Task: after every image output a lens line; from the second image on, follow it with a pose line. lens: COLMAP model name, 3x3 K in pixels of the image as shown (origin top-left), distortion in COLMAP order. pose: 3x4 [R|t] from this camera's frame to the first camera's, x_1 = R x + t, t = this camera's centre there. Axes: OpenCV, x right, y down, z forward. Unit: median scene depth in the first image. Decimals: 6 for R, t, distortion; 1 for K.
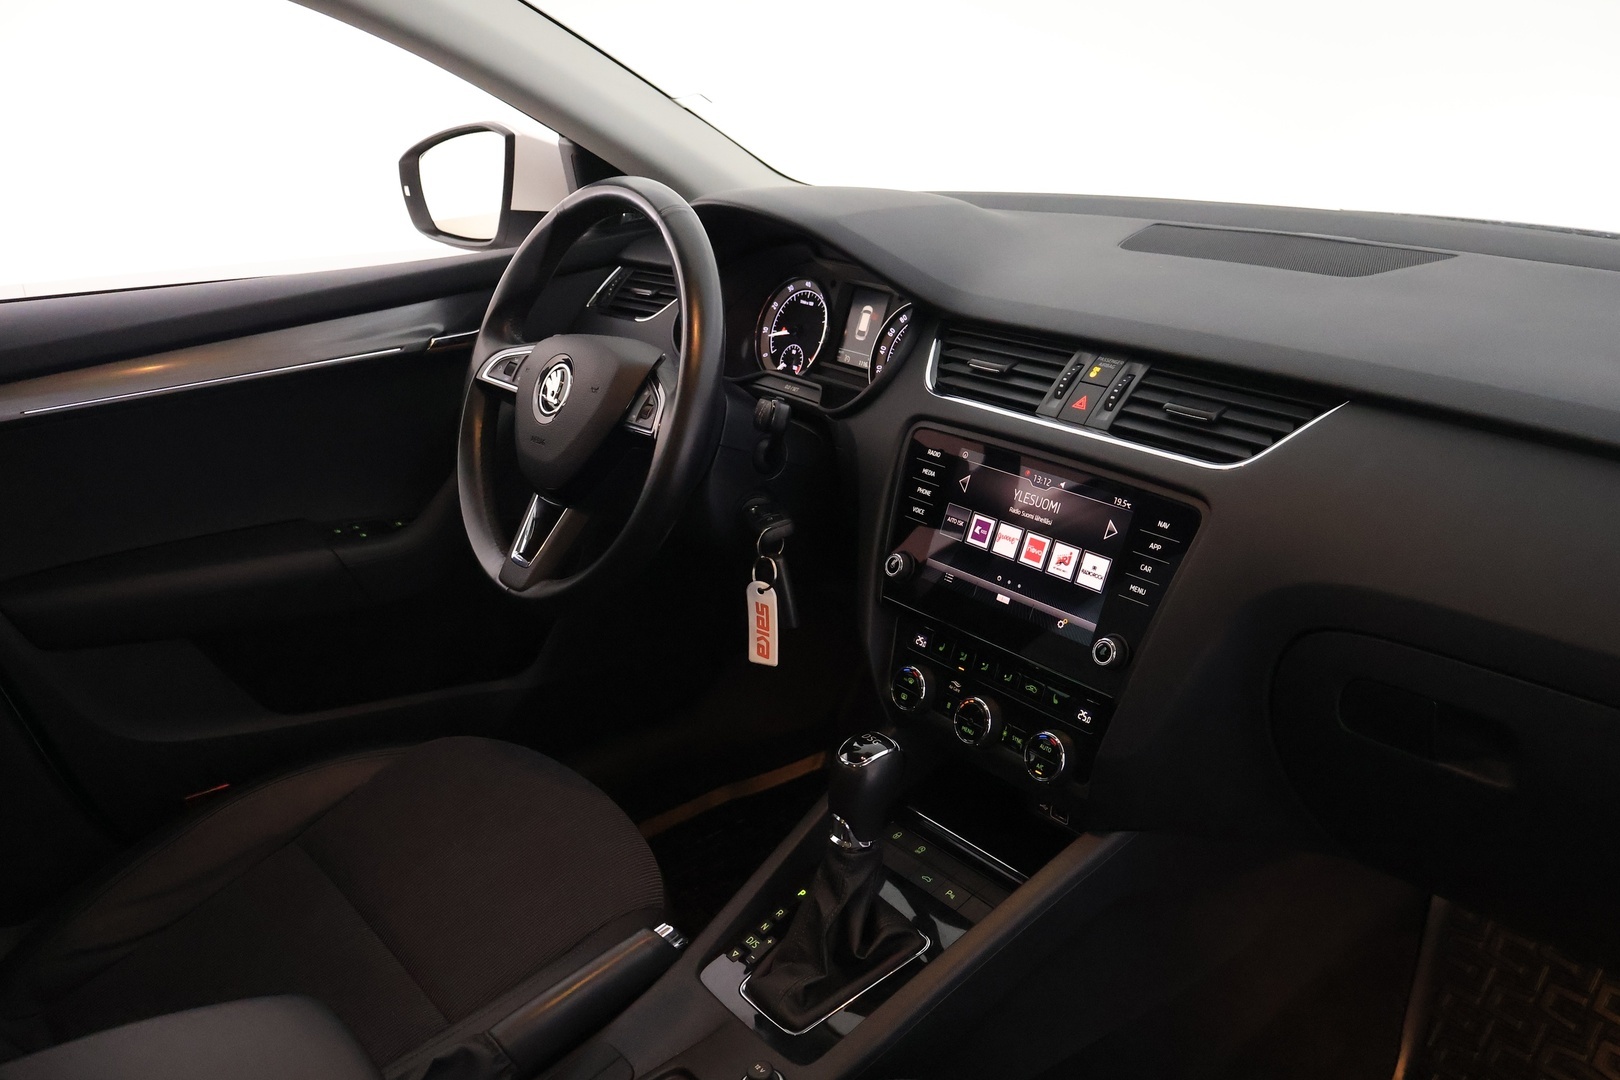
lens RADIAL K [[1382.3, 0, 810.0], [0, 1382.3, 540.0], [0, 0, 1]] dist [0.001708, 0.000740]
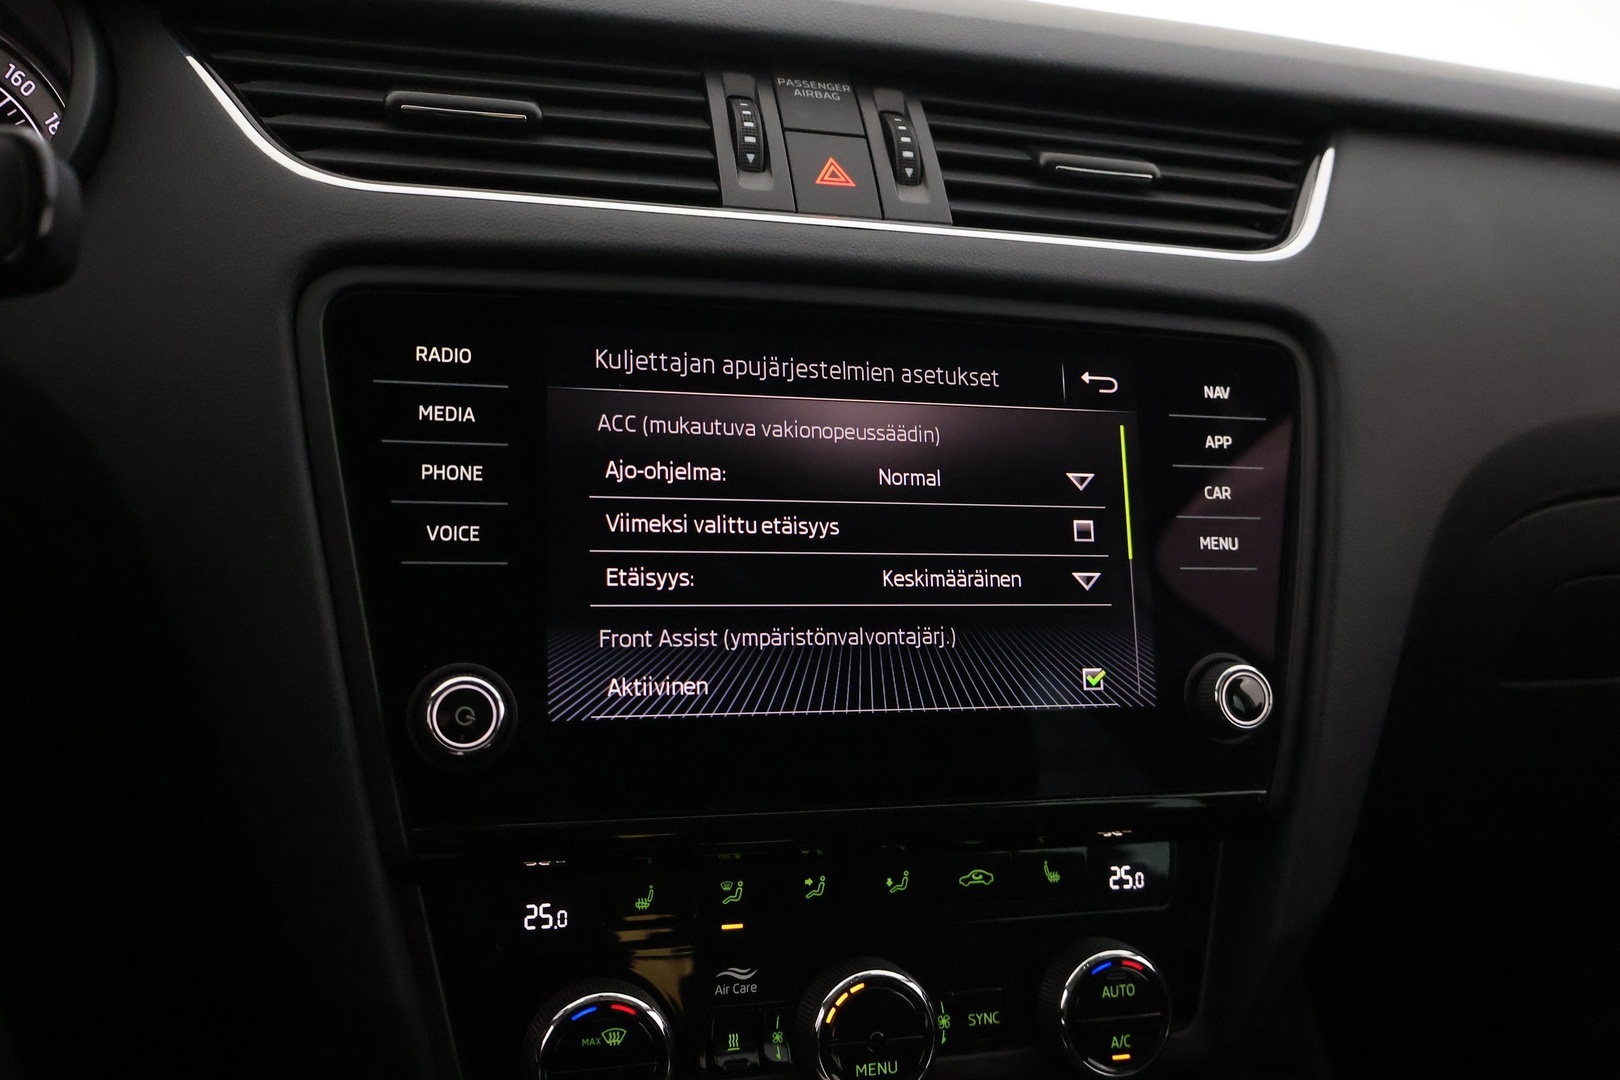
lens RADIAL K [[1388.1, 0, 810.0], [0, 1388.1, 540.0], [0, 0, 1]] dist [0.001566, -0.001242]
pose [[0.368348, -0.169568, 0.914093, -0.188443], [0.228800, 0.969519, 0.087651, -0.029414], [-0.901094, 0.176859, 0.395918, 0.805605]]
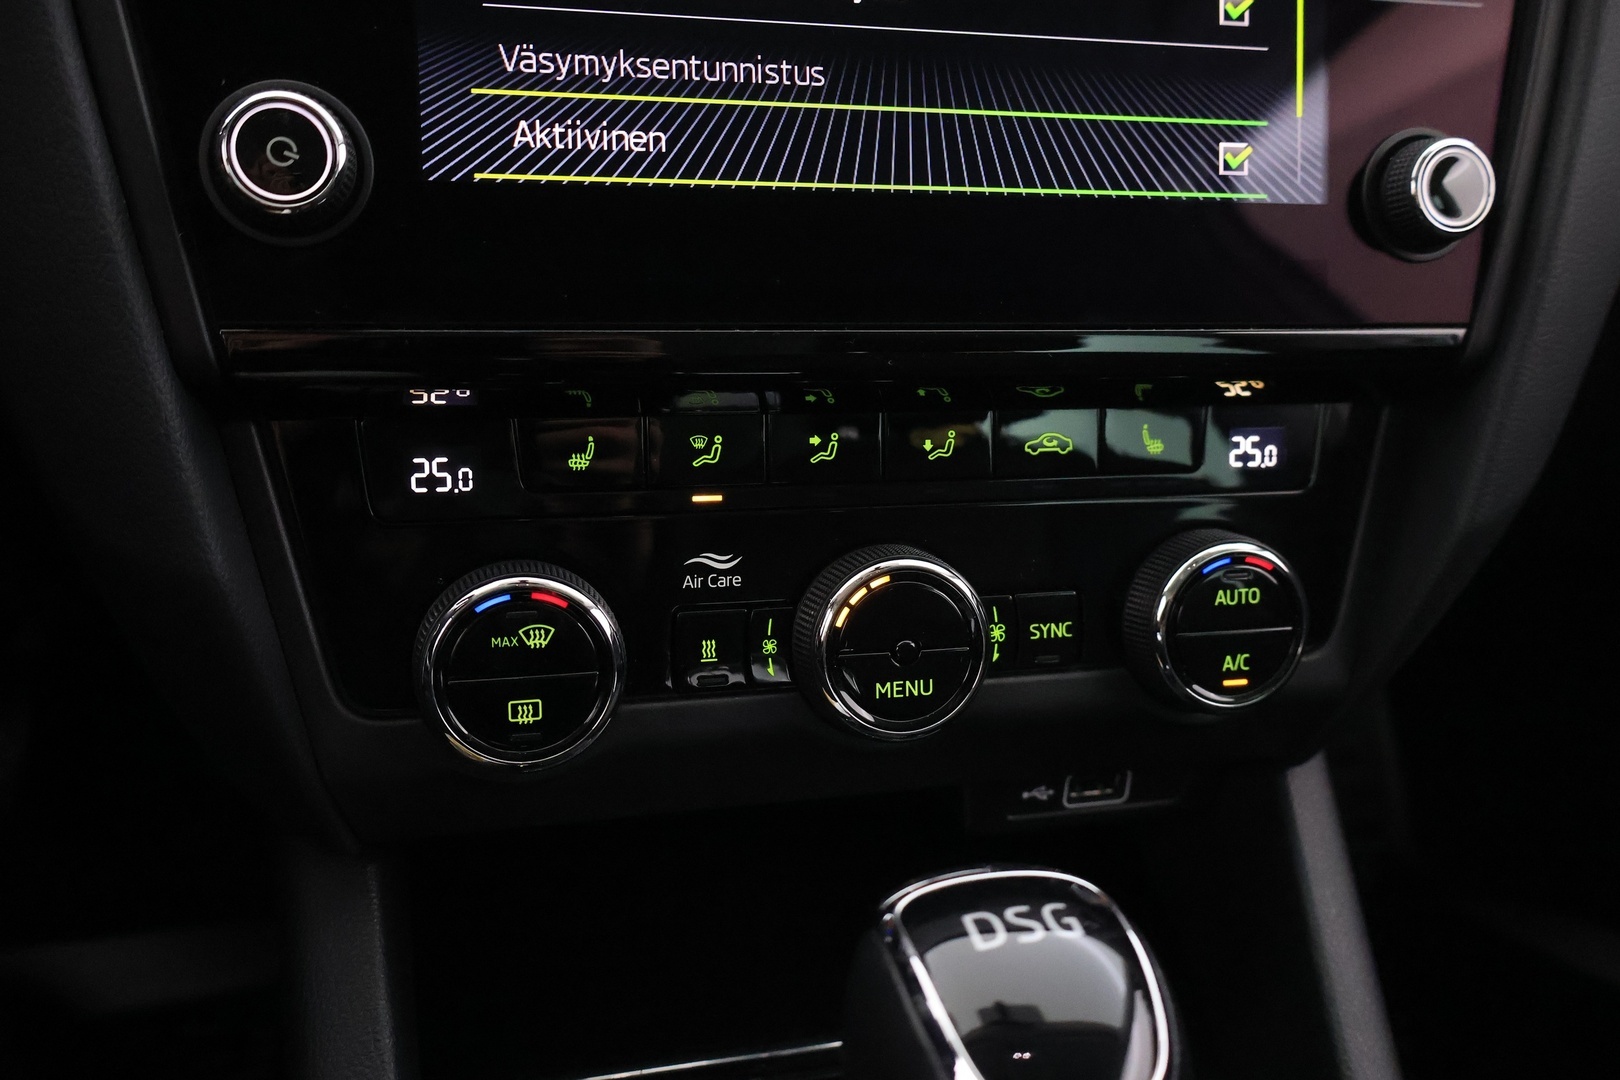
lens RADIAL K [[1387.6, 0, 794.4], [0, 1387.6, 533.7], [0, 0, 1]] dist [0.001702, 0.002347]
pose [[0.398557, -0.361433, 0.842923, -0.099747], [0.224813, 0.929535, 0.292273, 0.027455], [-0.889164, 0.073012, 0.451727, 0.852221]]
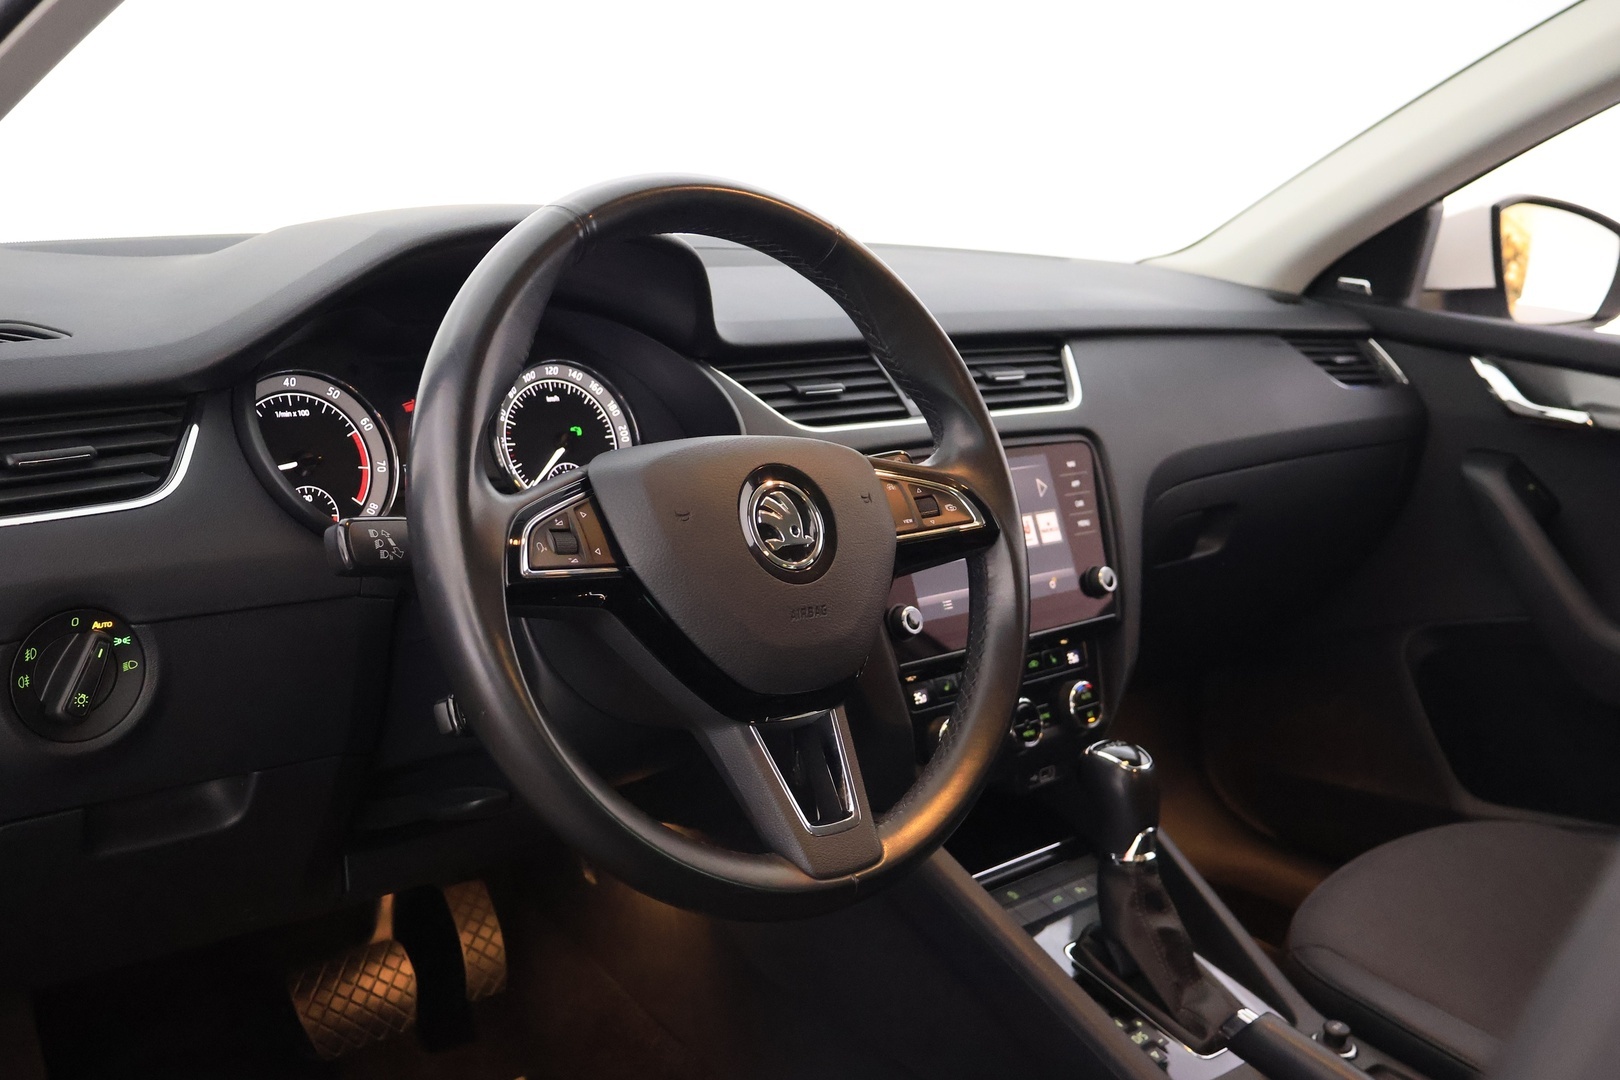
lens RADIAL K [[1745.9, 0, 810.0], [0, 1745.9, 540.0], [0, 0, 1]] dist [0.014653, 0.017115]
pose [[-0.117517, -0.179548, 0.976705, -0.982700], [0.301472, 0.930655, 0.207356, -0.272382], [-0.946205, 0.318817, -0.055239, 1.110399]]
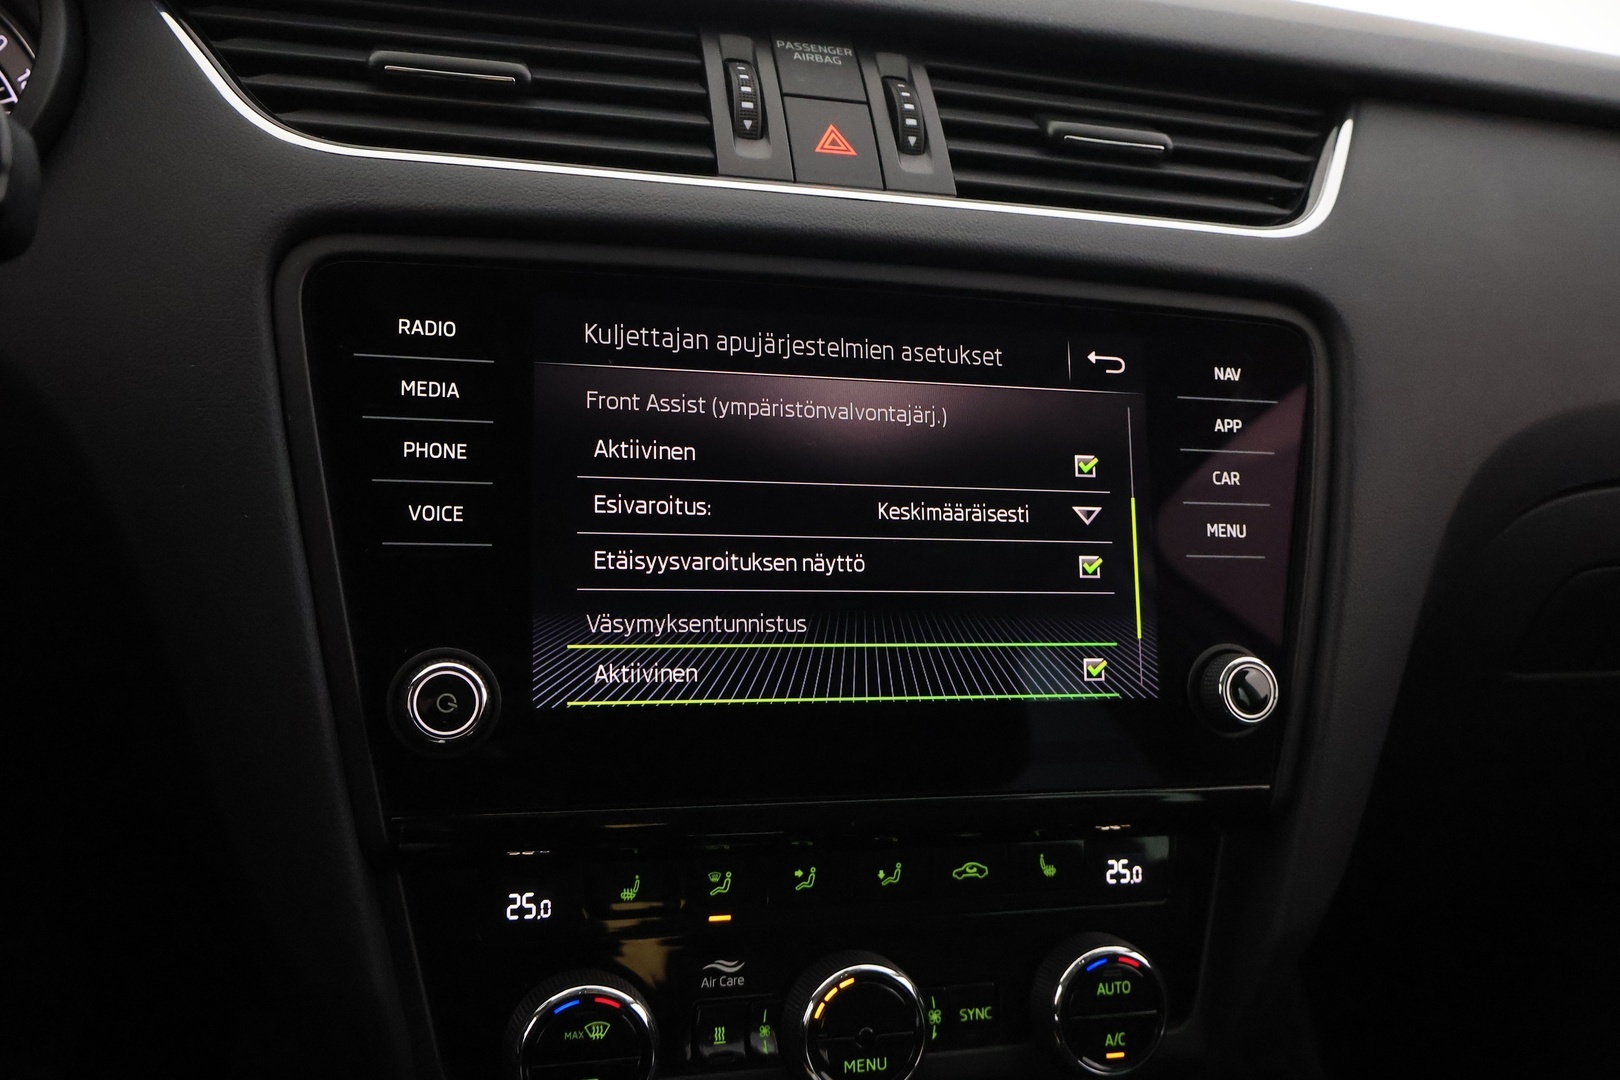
lens RADIAL K [[1384.9, 0, 791.4], [0, 1384.9, 545.5], [0, 0, 1]] dist [0.001894, 0.000089]
pose [[0.377992, -0.192060, 0.905668, -0.176949], [0.217152, 0.969348, 0.114933, -0.033091], [-0.899982, 0.153223, 0.408112, 0.809902]]
